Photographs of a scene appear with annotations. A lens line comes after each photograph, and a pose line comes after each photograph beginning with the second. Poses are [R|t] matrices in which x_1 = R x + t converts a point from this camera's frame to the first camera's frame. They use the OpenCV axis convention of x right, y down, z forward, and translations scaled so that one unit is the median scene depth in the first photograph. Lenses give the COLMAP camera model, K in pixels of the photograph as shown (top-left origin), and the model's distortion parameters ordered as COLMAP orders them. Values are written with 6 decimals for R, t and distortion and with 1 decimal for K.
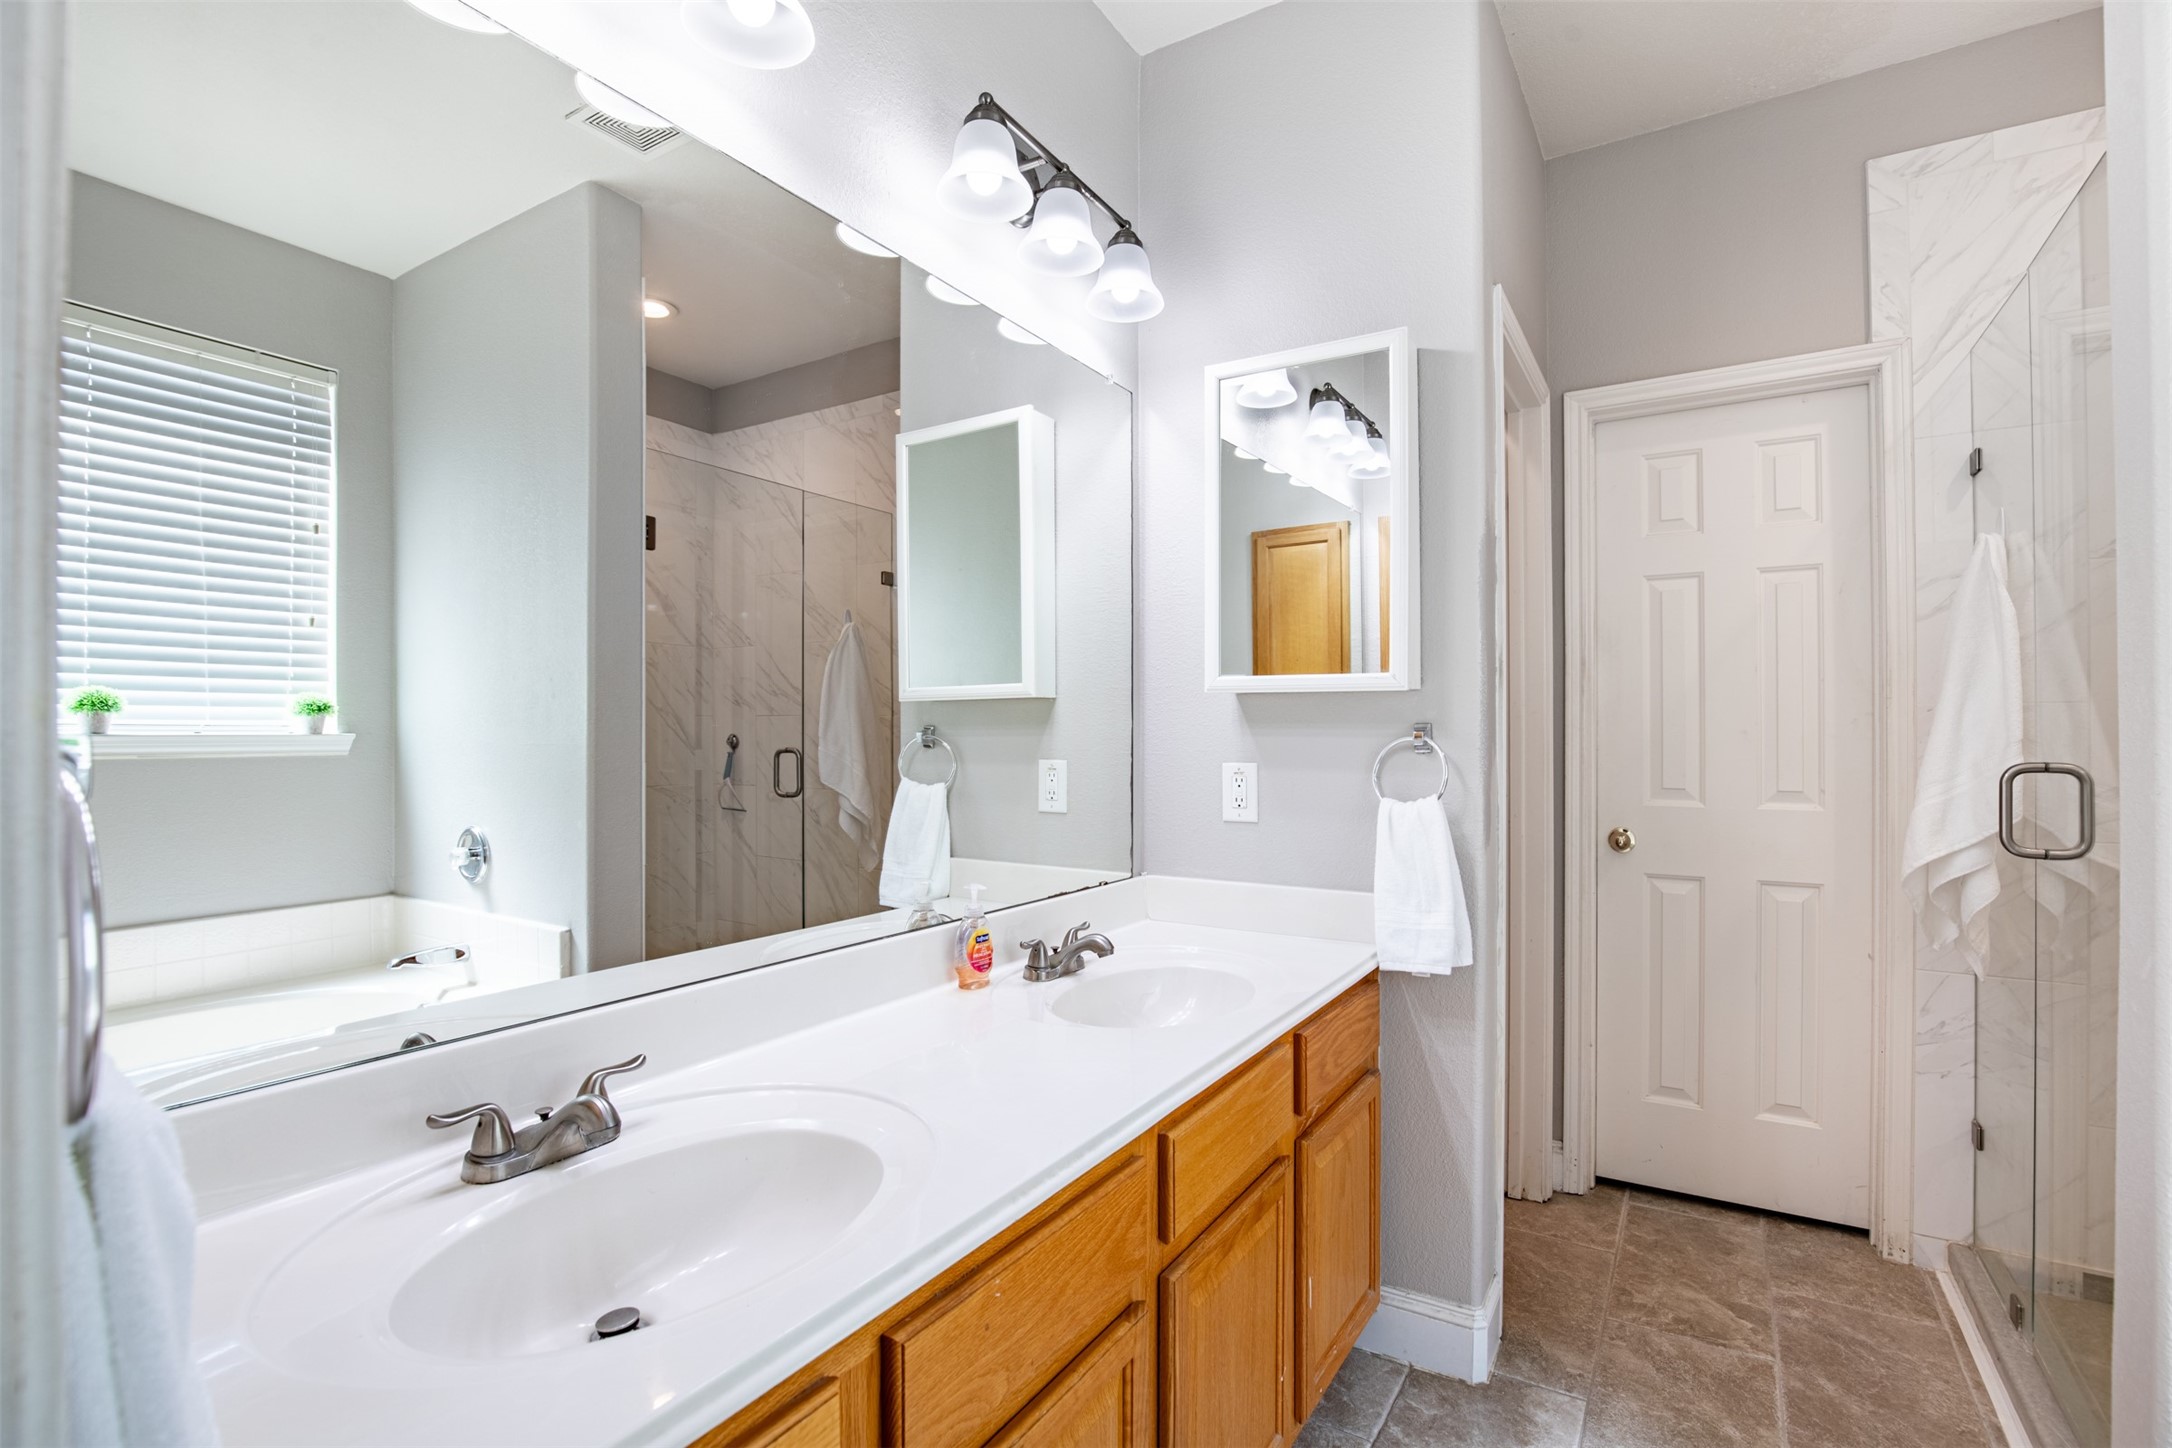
lens RADIAL K [[1002.1, 0, 1086.0], [0, 1002.1, 724.0], [0, 0, 1]] dist [-0.034750, 0.008140]
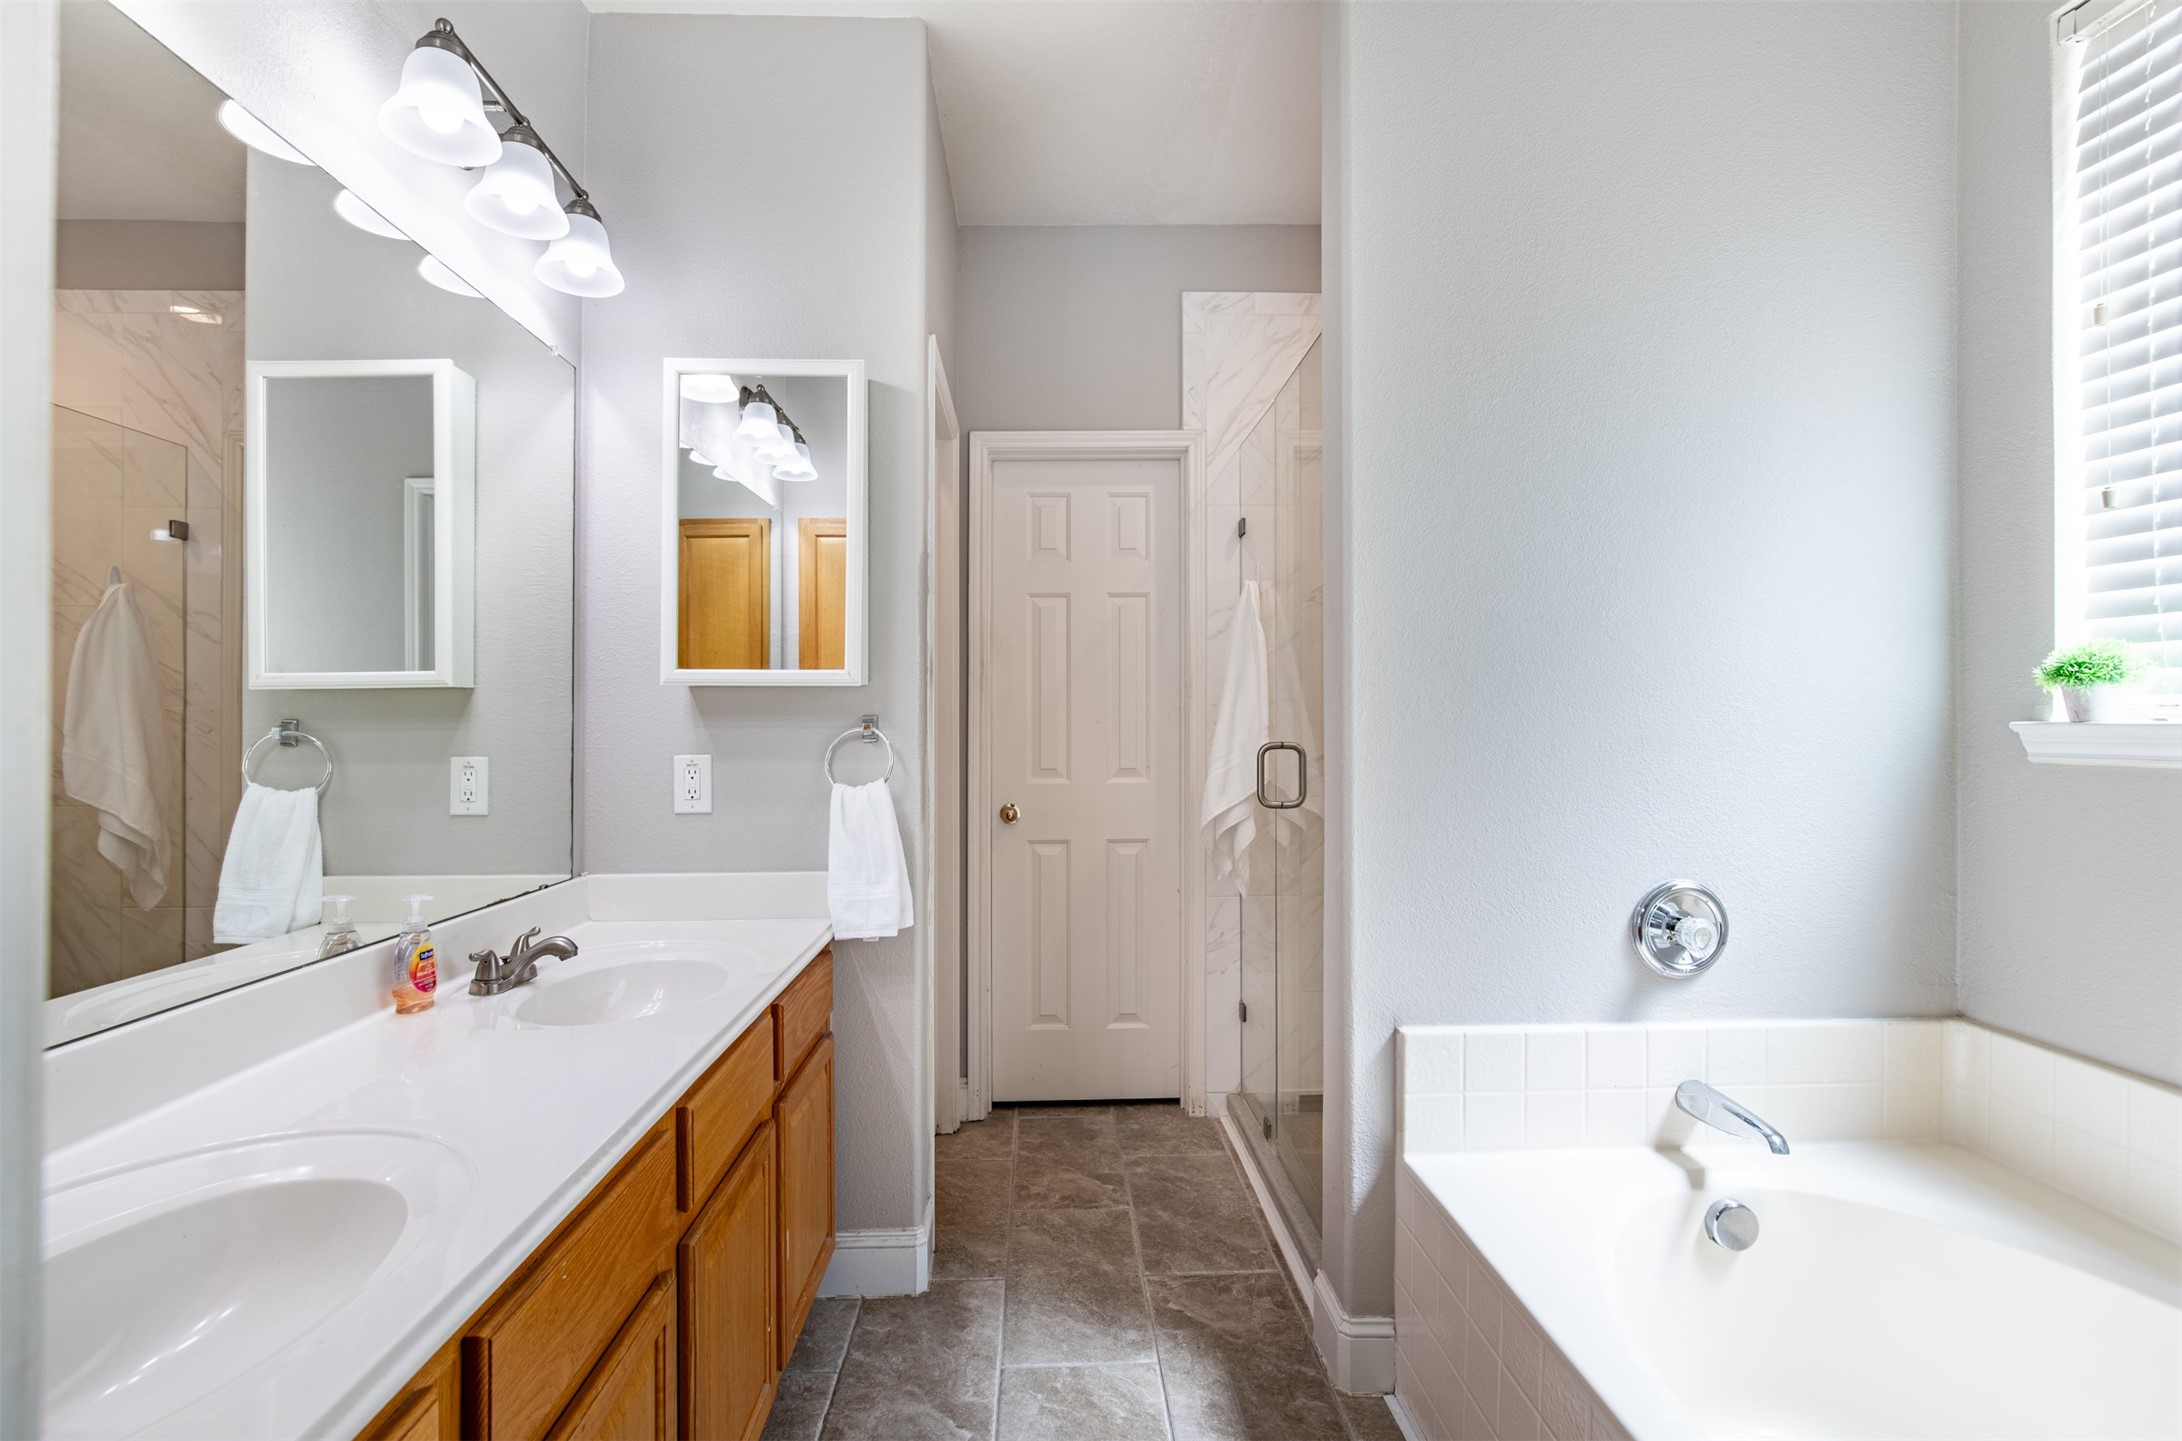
lens RADIAL K [[1017.6, 0, 1076.7], [0, 1017.6, 724.7], [0, 0, 1]] dist [-0.000360, 0.000296]
pose [[0.826208, -0.006204, 0.563332, -0.107691], [0.001805, 0.999963, 0.008366, 0.000338], [-0.563363, -0.005895, 0.826189, -0.070359]]
